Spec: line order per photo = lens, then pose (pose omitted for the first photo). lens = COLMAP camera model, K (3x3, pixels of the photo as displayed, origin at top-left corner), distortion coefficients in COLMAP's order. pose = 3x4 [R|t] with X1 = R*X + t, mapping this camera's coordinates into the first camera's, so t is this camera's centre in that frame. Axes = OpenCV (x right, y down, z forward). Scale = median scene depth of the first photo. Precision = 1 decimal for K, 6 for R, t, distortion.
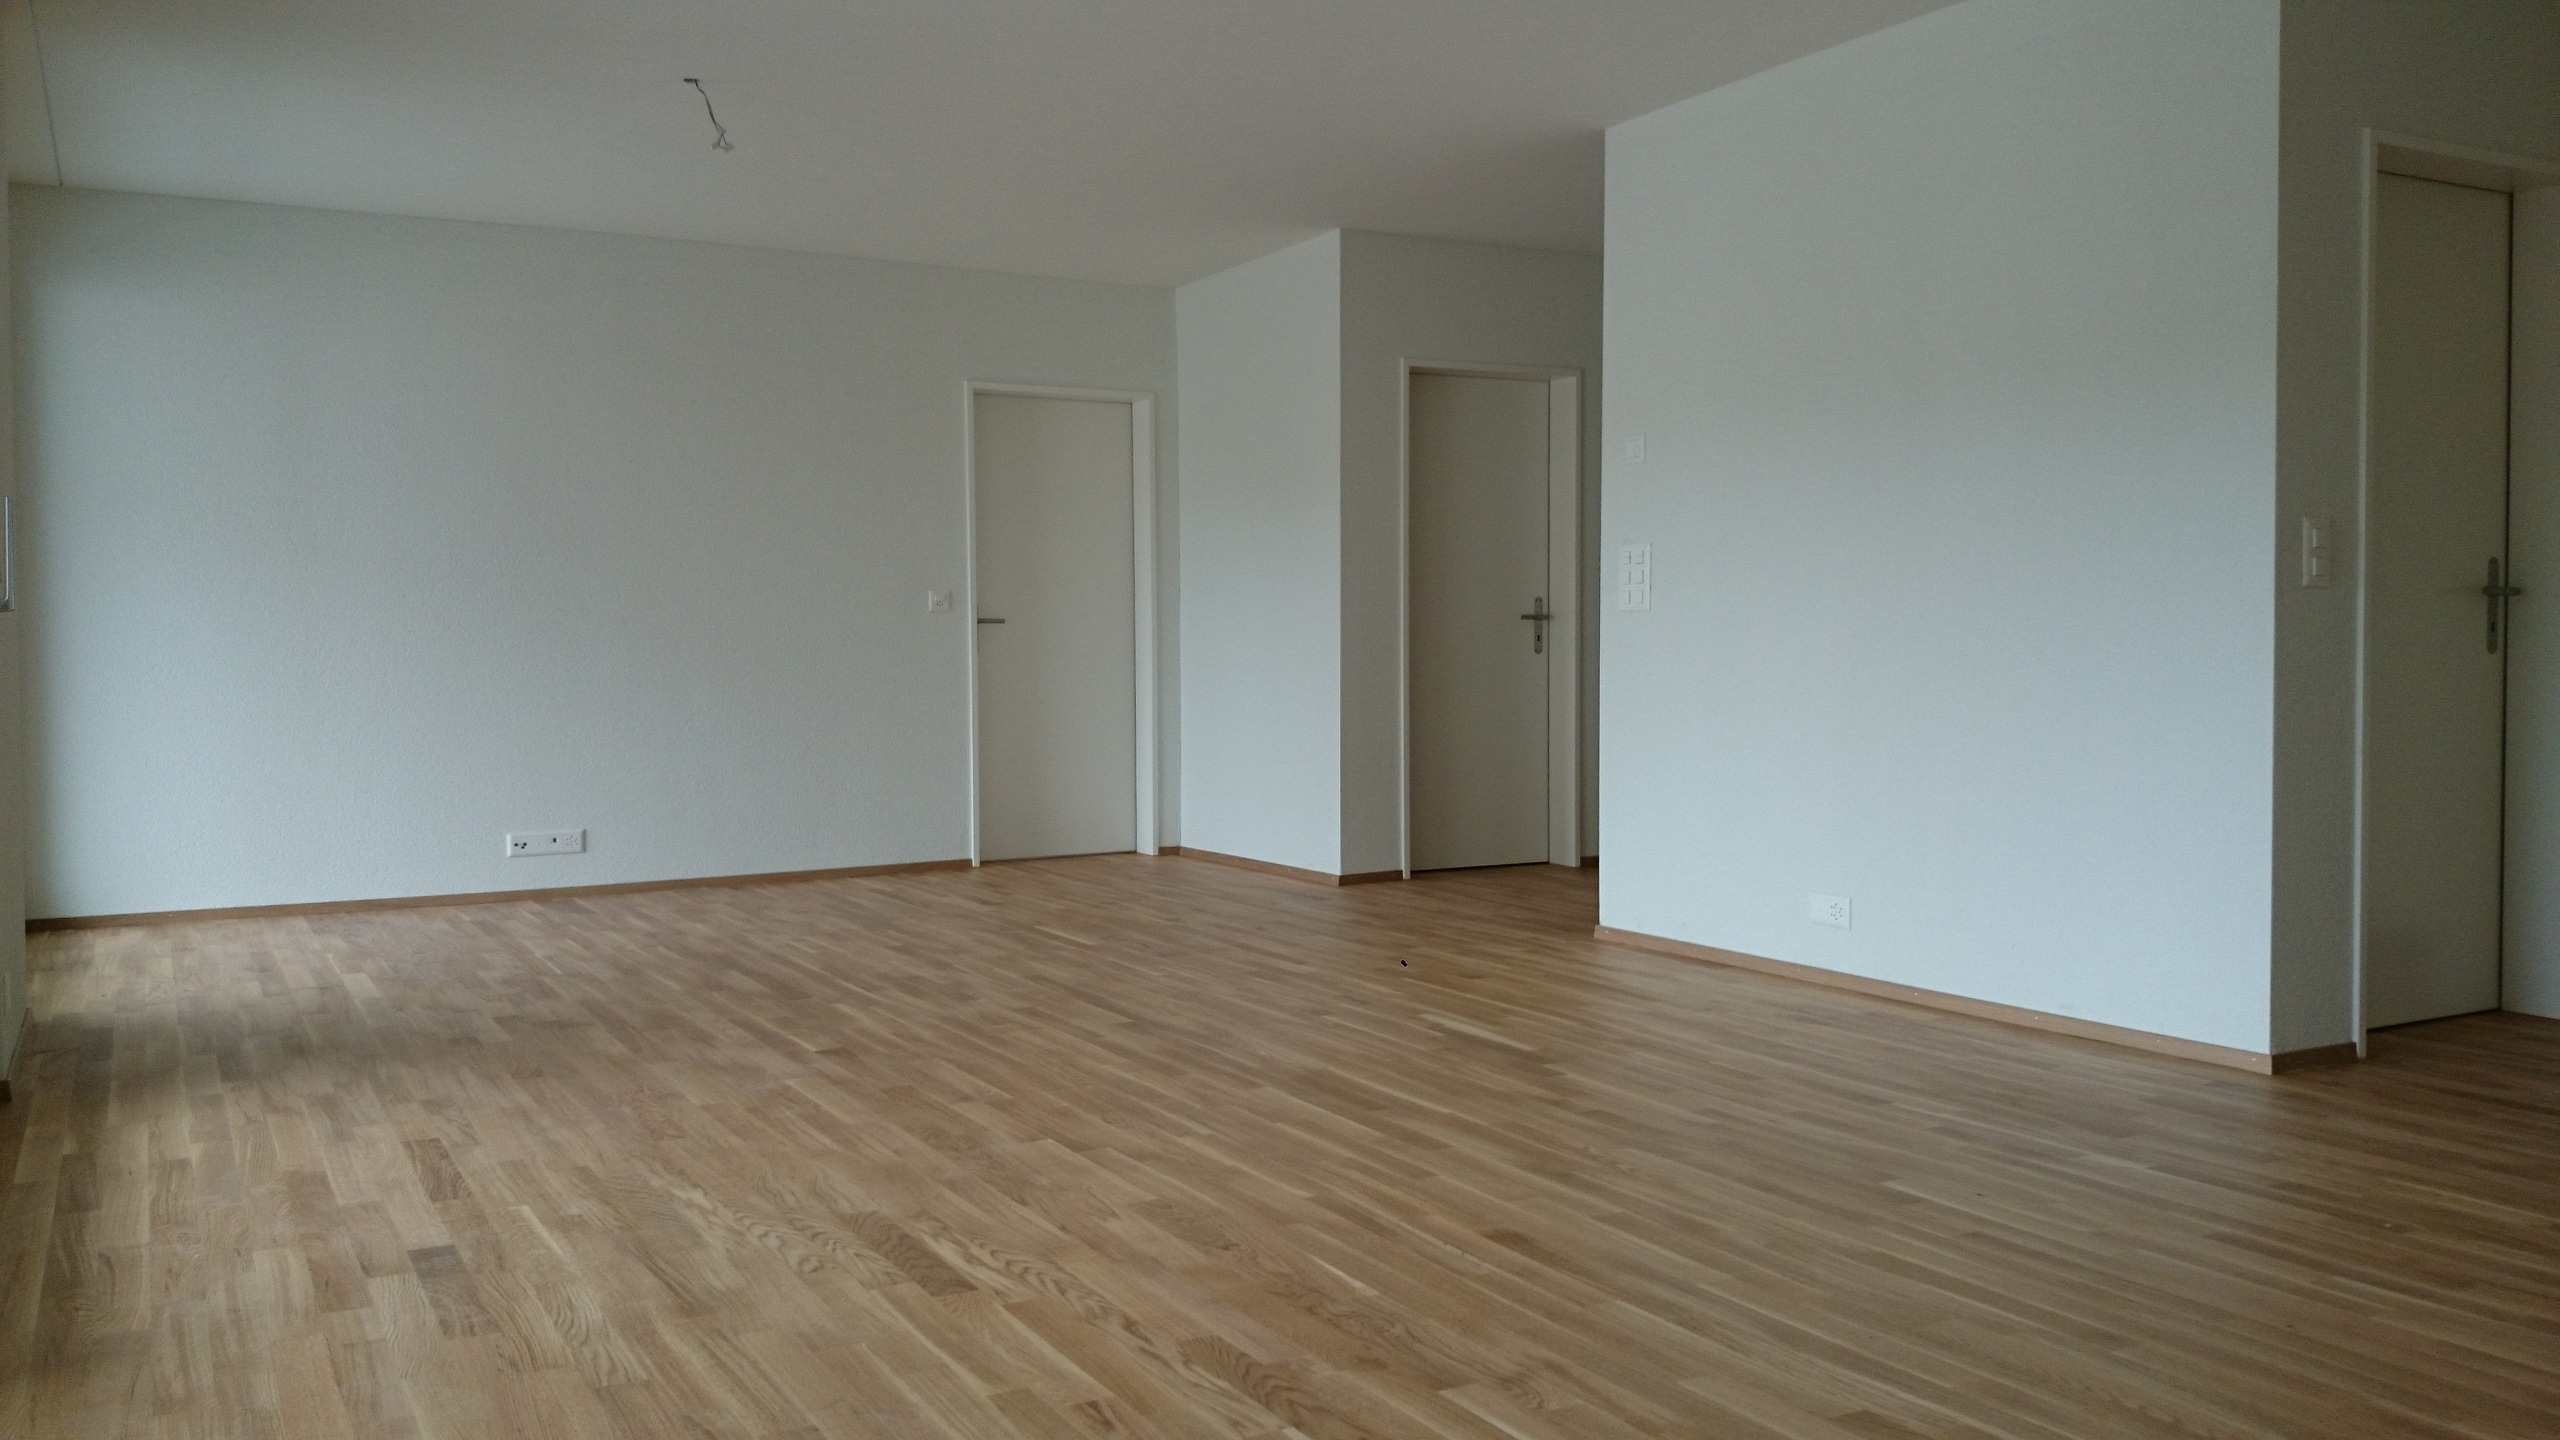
lens RADIAL K [[2022.4, 0, 1280.0], [0, 2022.4, 720.0], [0, 0, 1]] dist [0.215841, -0.420232]
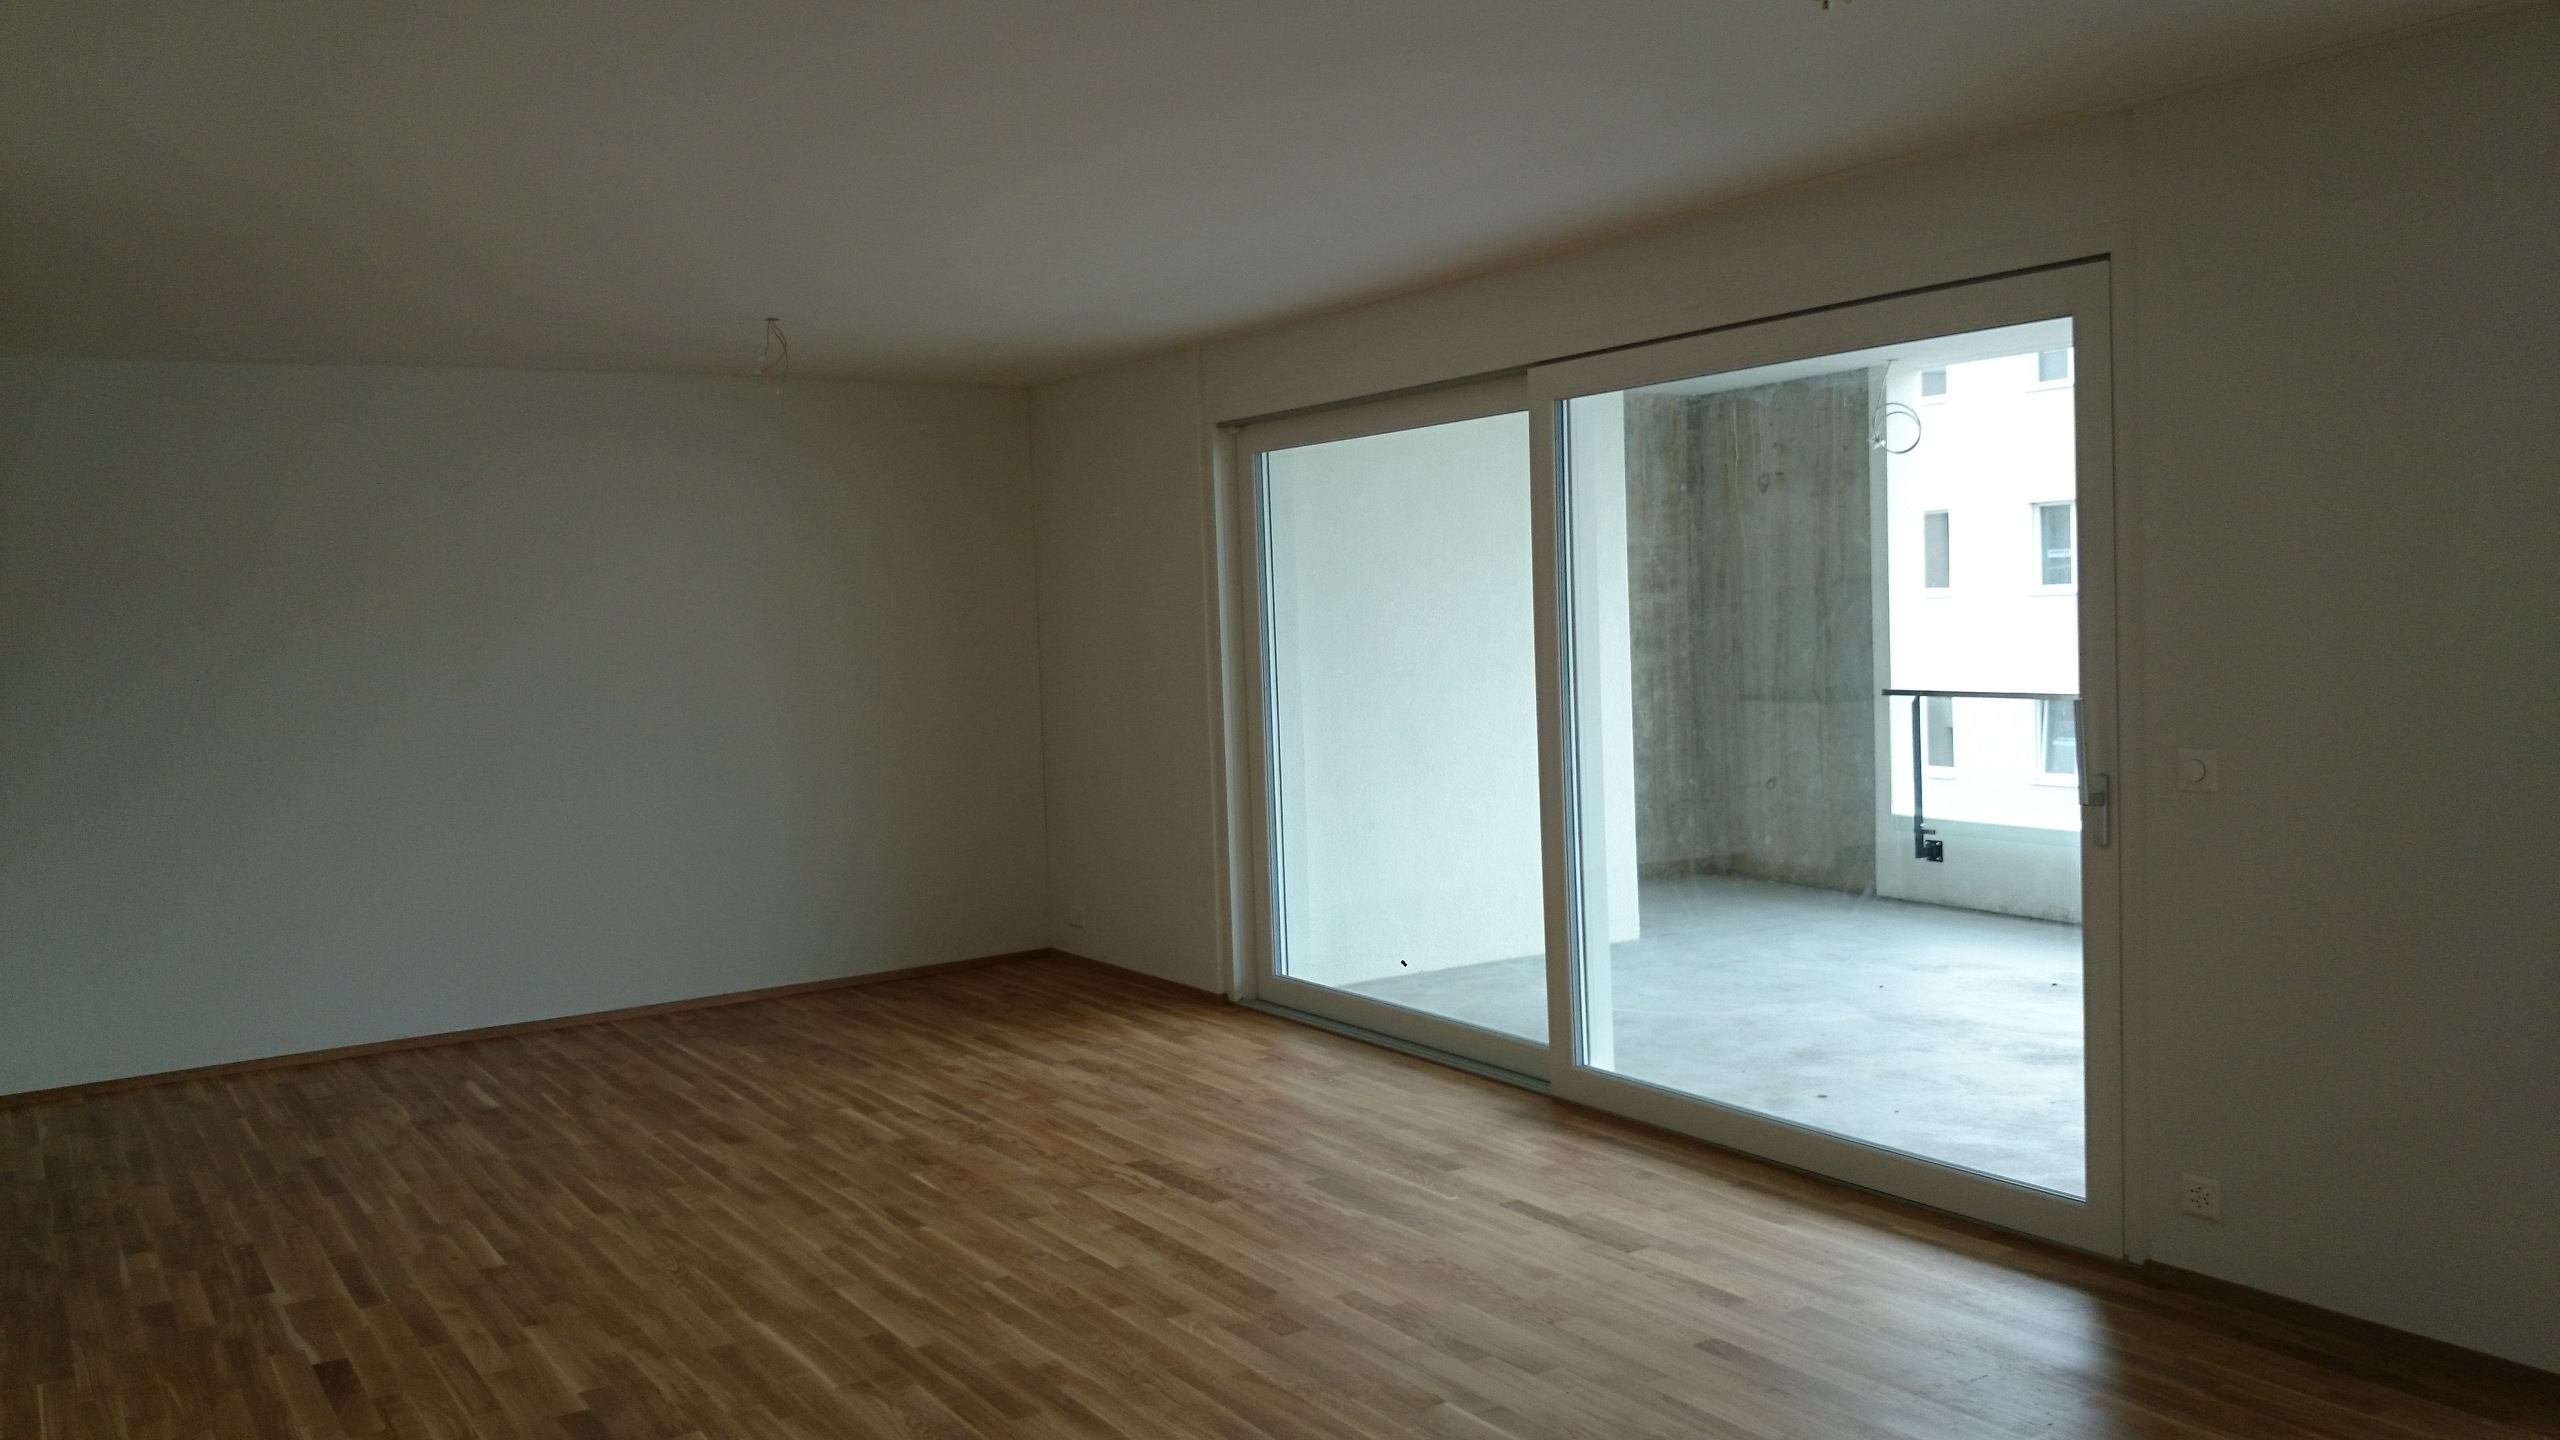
lens RADIAL K [[2022.4, 0, 1280.0], [0, 2022.4, 720.0], [0, 0, 1]] dist [0.215841, -0.420232]
pose [[-0.997265, 0.049145, -0.055200, -0.197331], [0.043460, 0.994053, 0.099847, -0.296150], [0.059779, 0.097175, -0.993470, 2.716944]]
